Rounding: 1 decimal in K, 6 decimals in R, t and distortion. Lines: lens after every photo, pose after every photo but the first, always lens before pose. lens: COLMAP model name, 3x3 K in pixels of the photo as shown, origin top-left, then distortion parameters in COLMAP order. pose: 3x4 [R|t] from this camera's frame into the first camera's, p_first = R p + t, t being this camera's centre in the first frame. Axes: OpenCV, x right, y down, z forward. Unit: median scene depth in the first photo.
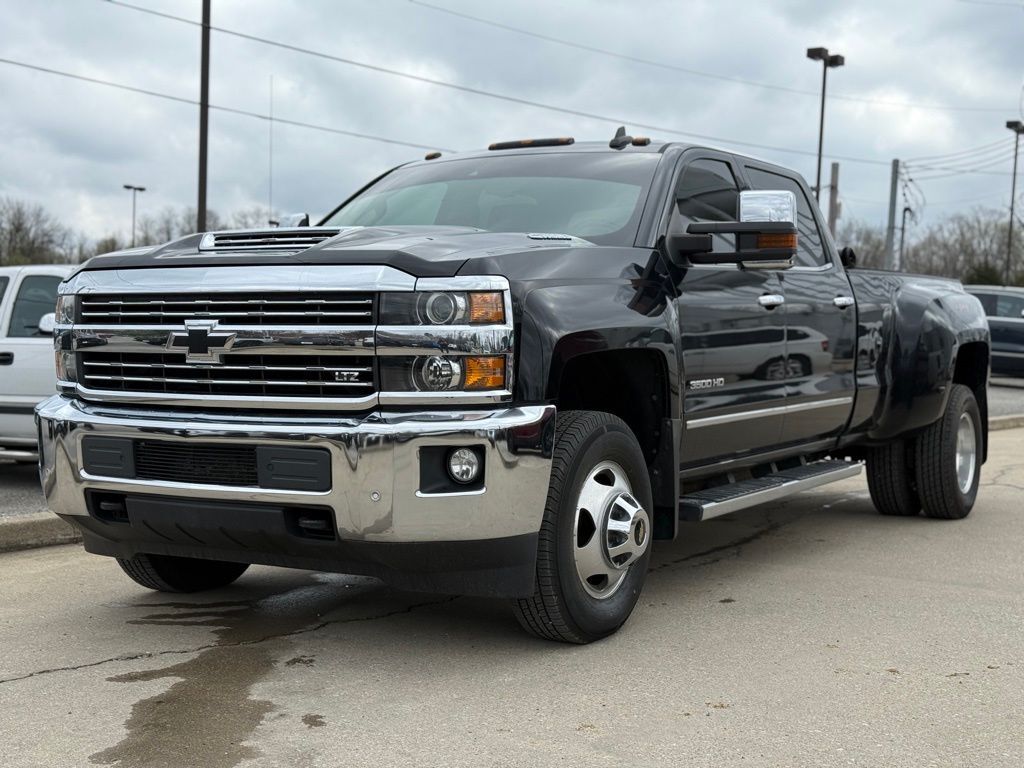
lens RADIAL K [[1424.2, 0, 510.2], [0, 1424.2, 407.2], [0, 0, 1]] dist [0.268603, -1.105402]
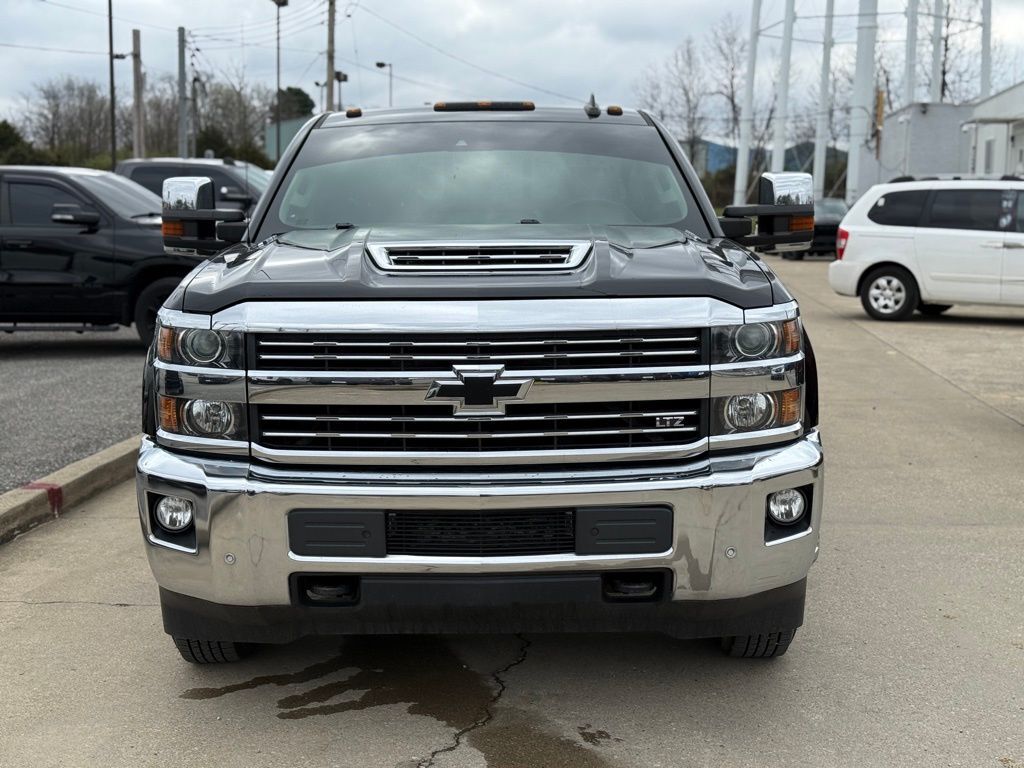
lens RADIAL K [[1425.5, 0, 517.3], [0, 1425.5, 390.7], [0, 0, 1]] dist [0.158757, -0.372313]
pose [[0.862150, -0.082061, 0.499964, -0.607447], [0.039362, 0.994662, 0.095381, -0.122949], [-0.505122, -0.062554, 0.860778, 0.262156]]
